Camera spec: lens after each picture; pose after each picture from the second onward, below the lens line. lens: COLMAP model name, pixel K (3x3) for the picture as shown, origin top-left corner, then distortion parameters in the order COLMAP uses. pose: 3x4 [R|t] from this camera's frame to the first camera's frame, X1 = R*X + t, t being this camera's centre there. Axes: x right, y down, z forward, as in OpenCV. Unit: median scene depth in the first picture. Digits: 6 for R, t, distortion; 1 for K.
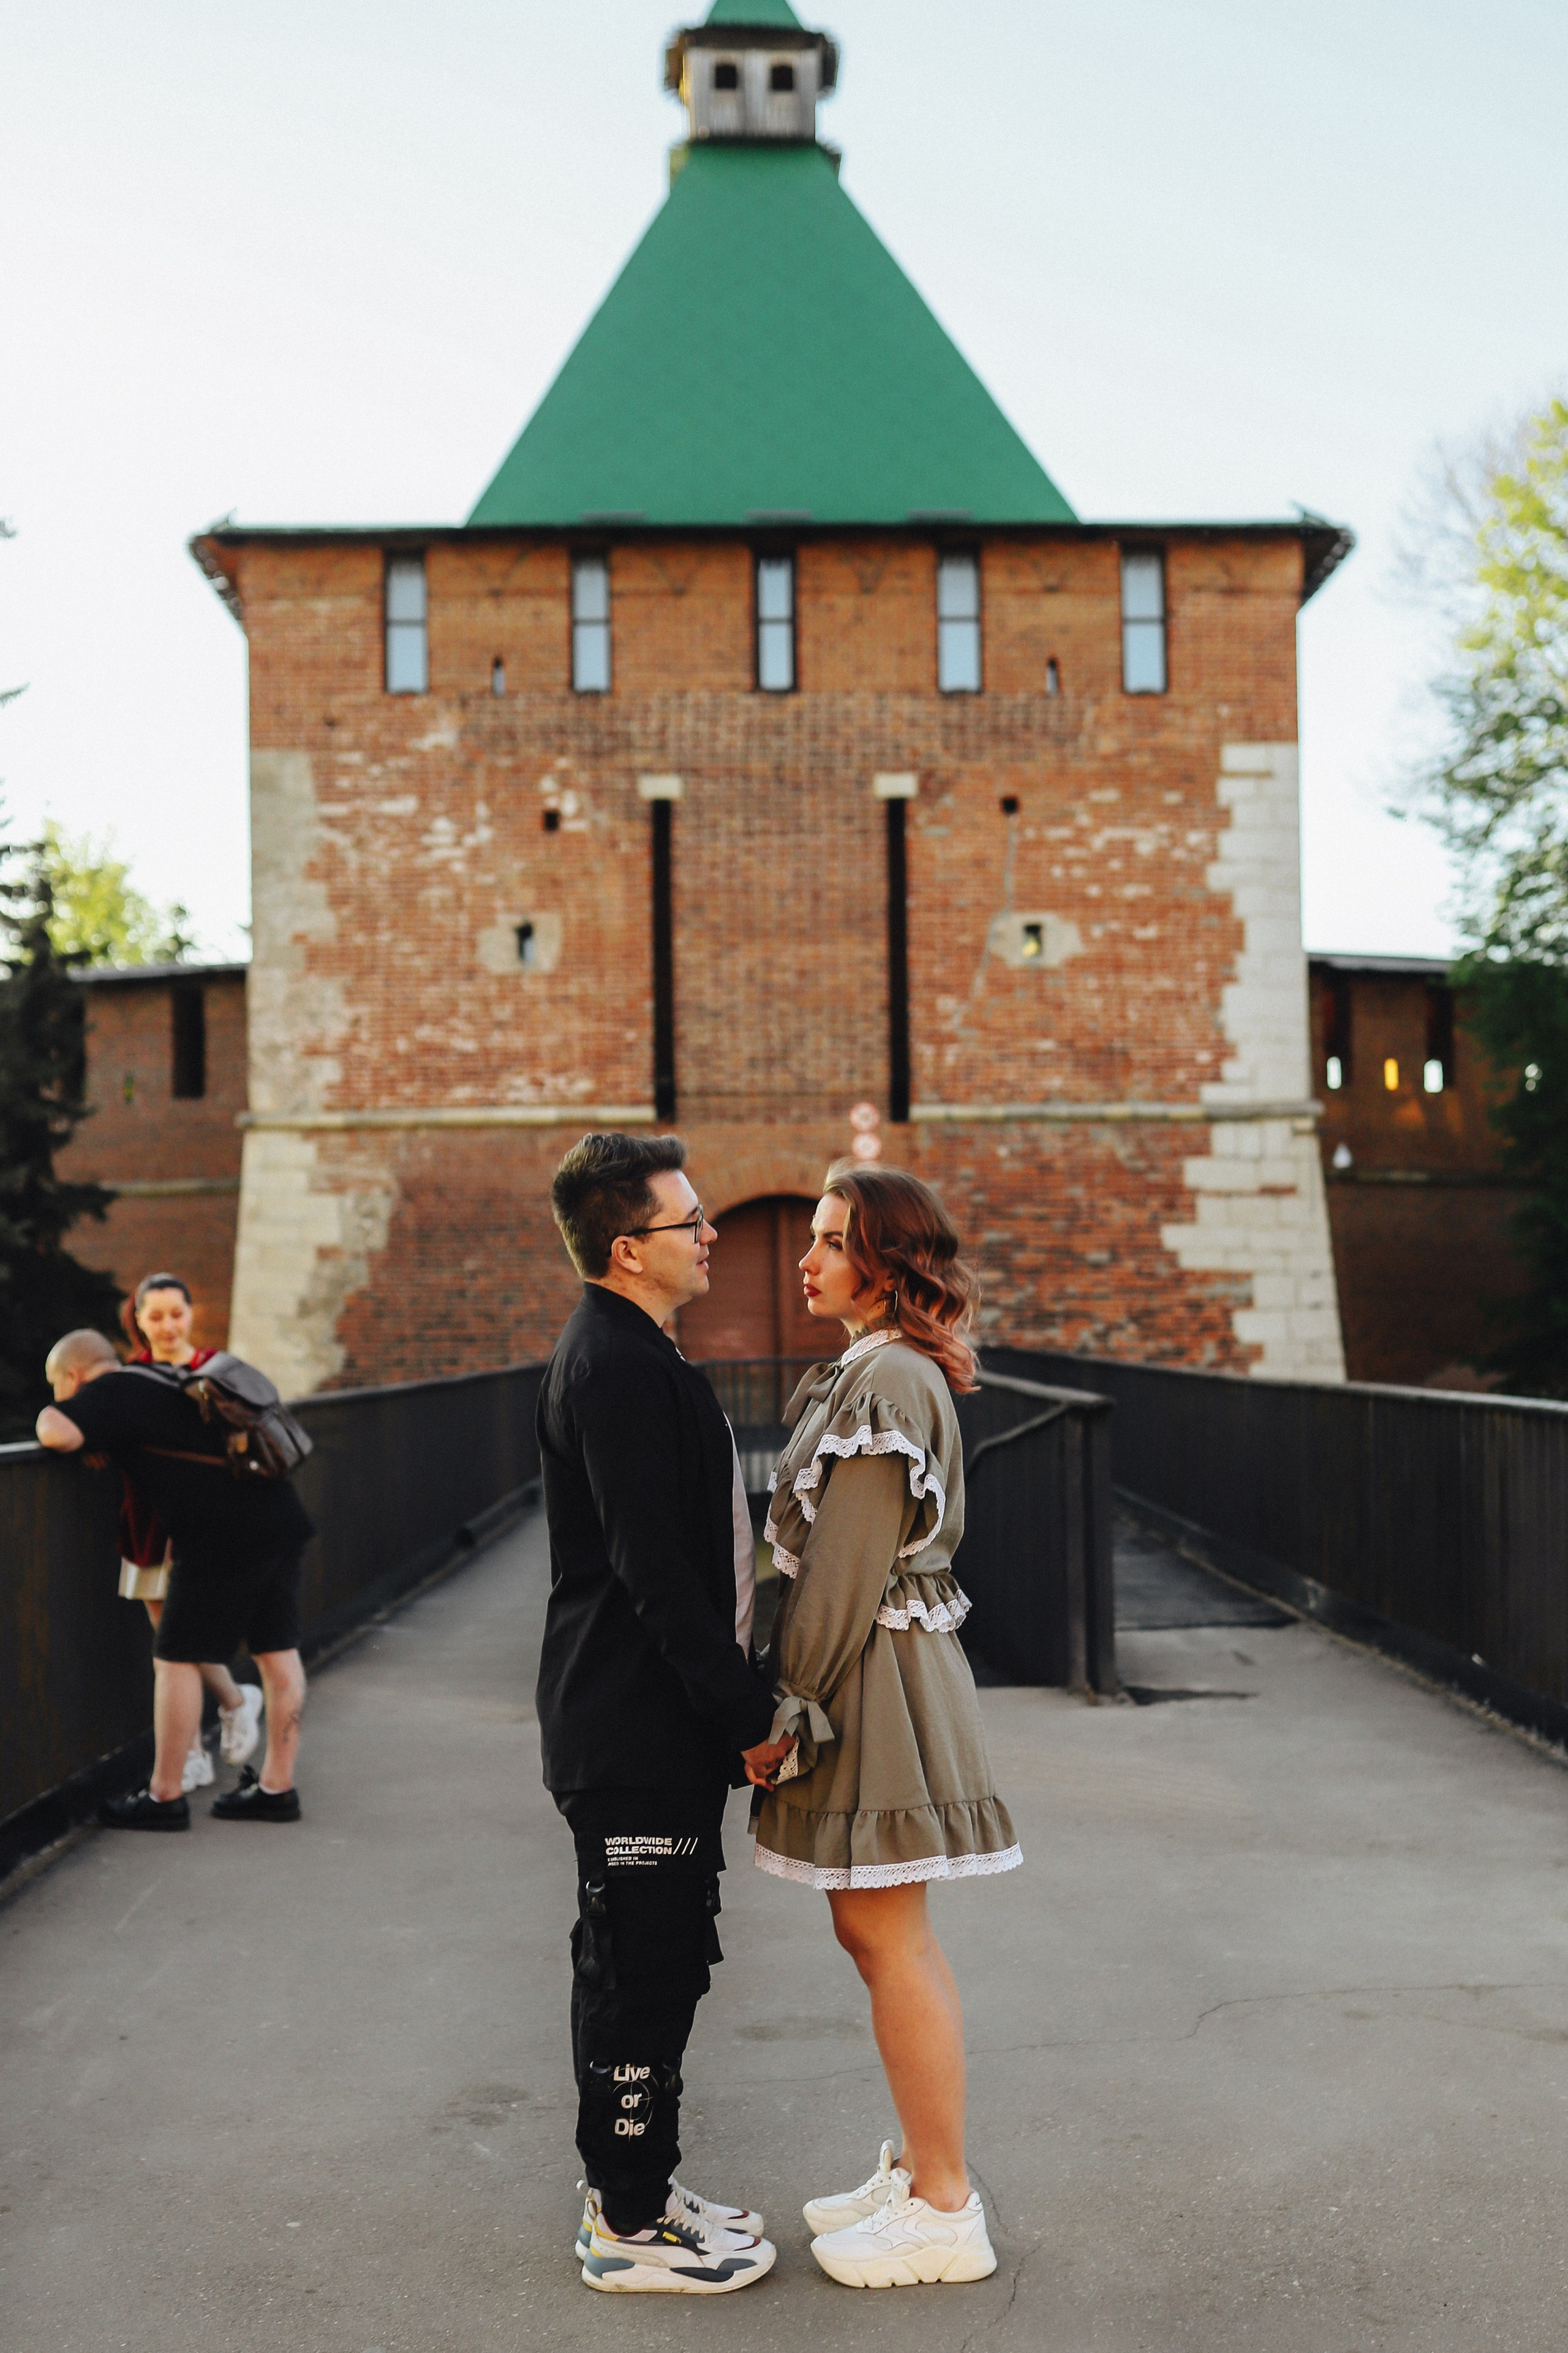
lens RADIAL K [[2214.1, 0, 784.0], [0, 2214.1, 1176.5], [0, 0, 1]] dist [-0.063670, 0.106506]
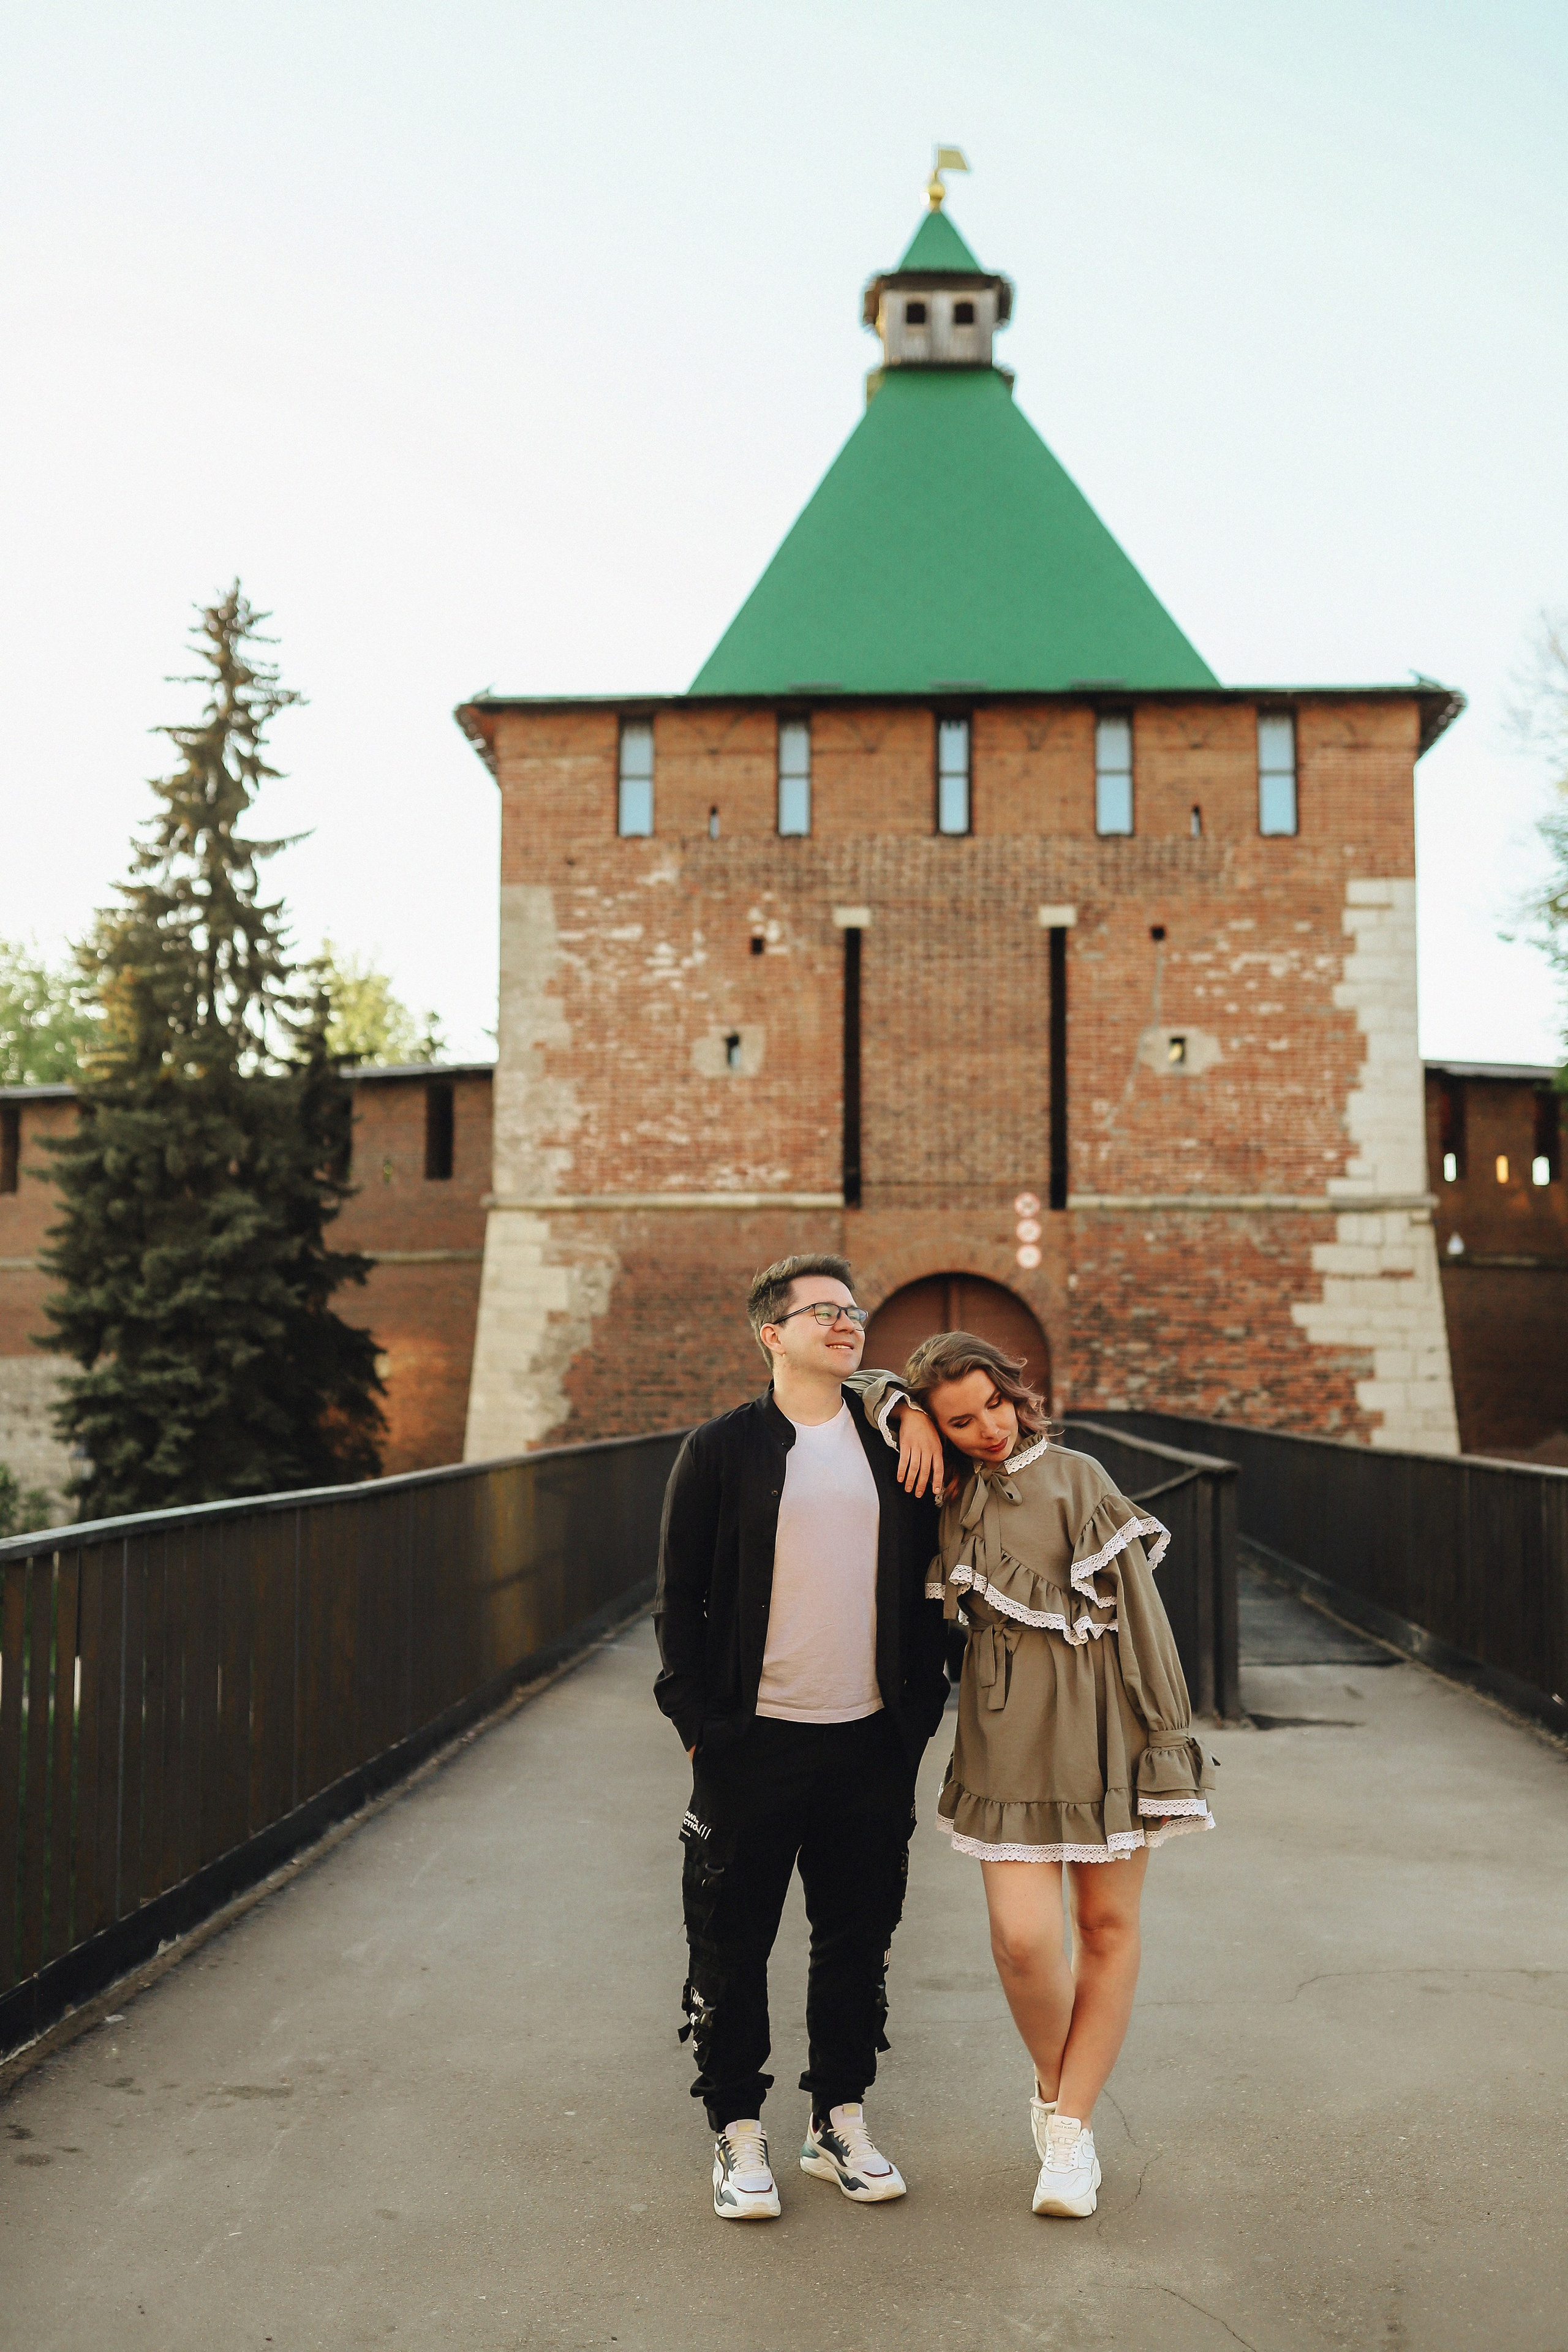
lens RADIAL K [[2261.8, 0, 784.0], [0, 2261.8, 1085.1], [0, 0, 1]] dist [-0.070017, 0.086599]
pose [[0.997581, 0.011508, -0.068554, -0.009519], [-0.014879, 0.998695, -0.048859, -0.030439], [0.067902, 0.049760, 0.996450, -0.169742]]
